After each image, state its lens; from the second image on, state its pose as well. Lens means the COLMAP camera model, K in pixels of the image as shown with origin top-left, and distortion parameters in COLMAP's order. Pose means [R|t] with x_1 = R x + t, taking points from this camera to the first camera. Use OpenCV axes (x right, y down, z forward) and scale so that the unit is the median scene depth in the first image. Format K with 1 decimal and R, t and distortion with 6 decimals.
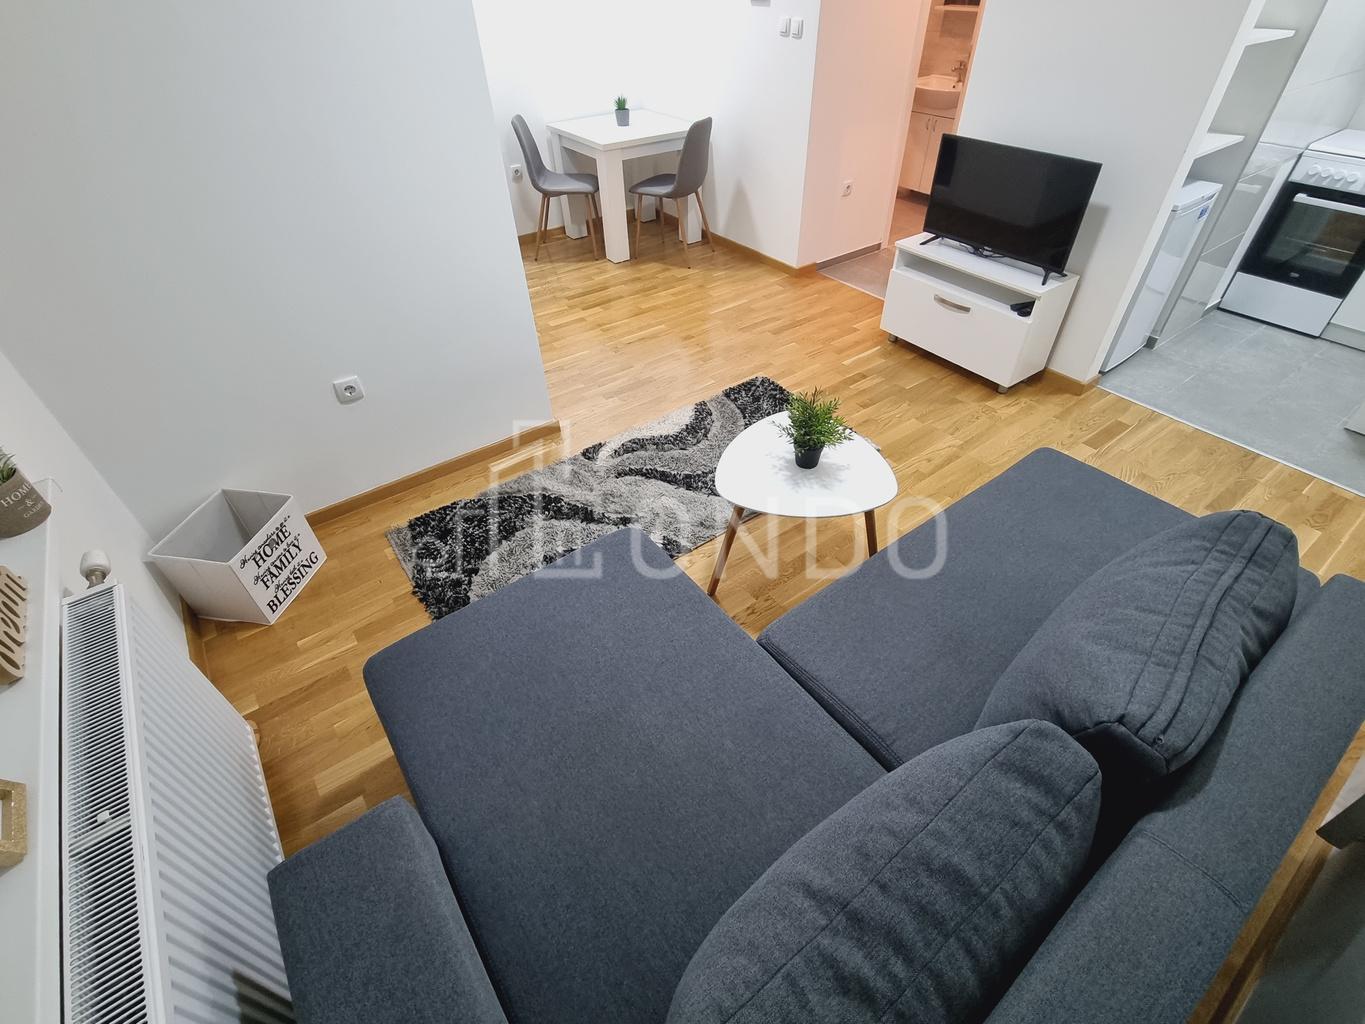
lens RADIAL K [[634.3, 0, 683.3], [0, 634.3, 512.5], [0, 0, 1]] dist [-0.014818, -0.000791]
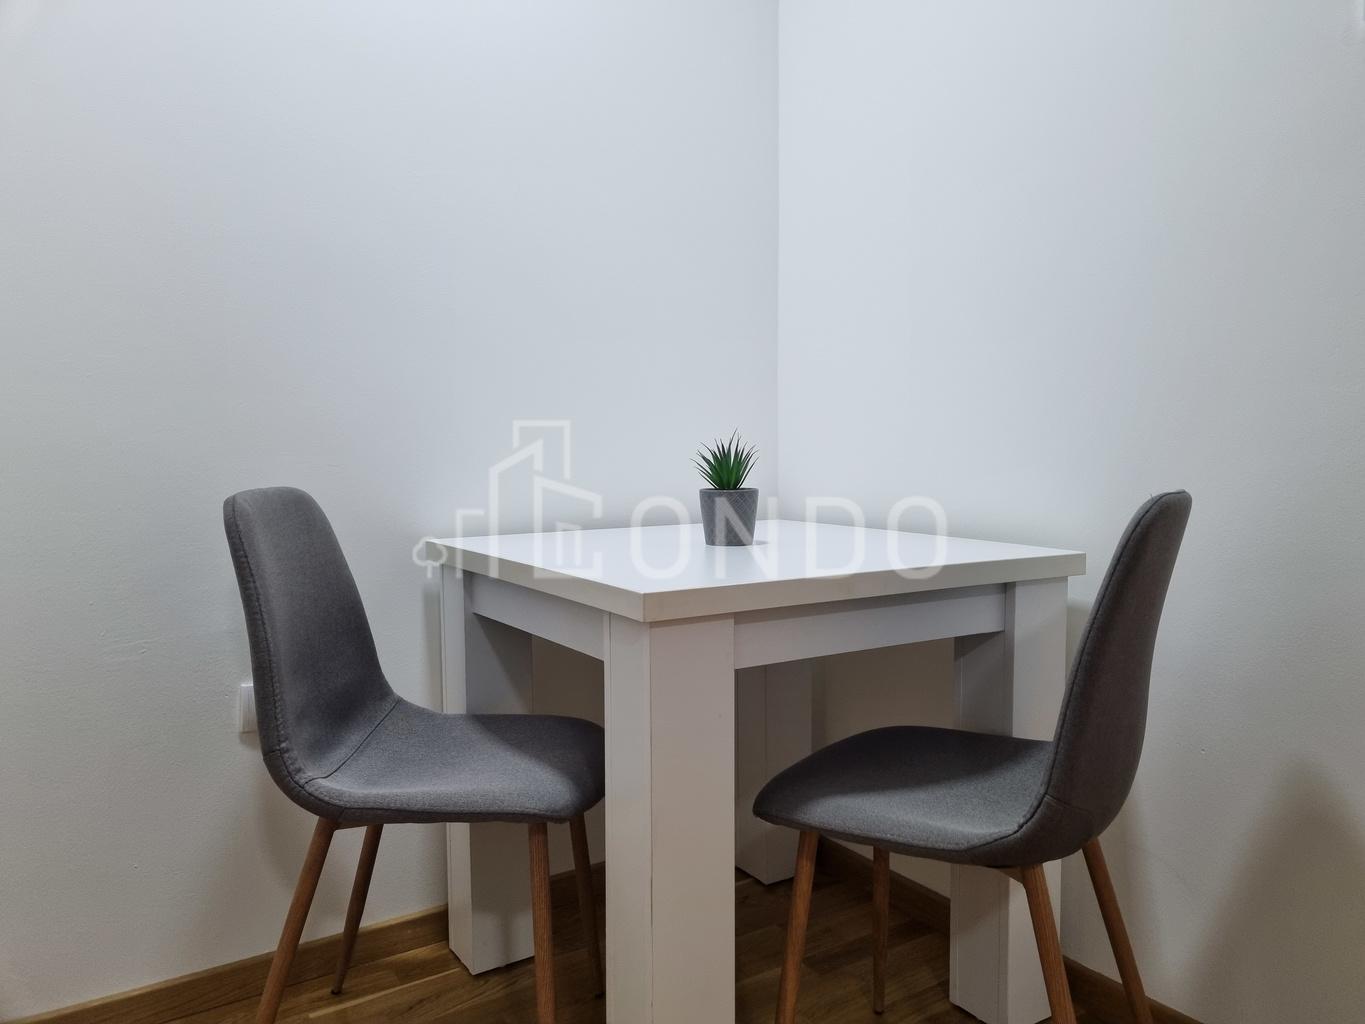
lens RADIAL K [[1032.5, 0, 681.4], [0, 1032.5, 516.6], [0, 0, 1]] dist [-0.003510, -0.001368]
pose [[0.998194, 0.028864, -0.052683, -0.095409], [-0.055906, 0.767266, -0.638888, -0.377003], [0.021981, 0.640680, 0.767494, 0.705066]]
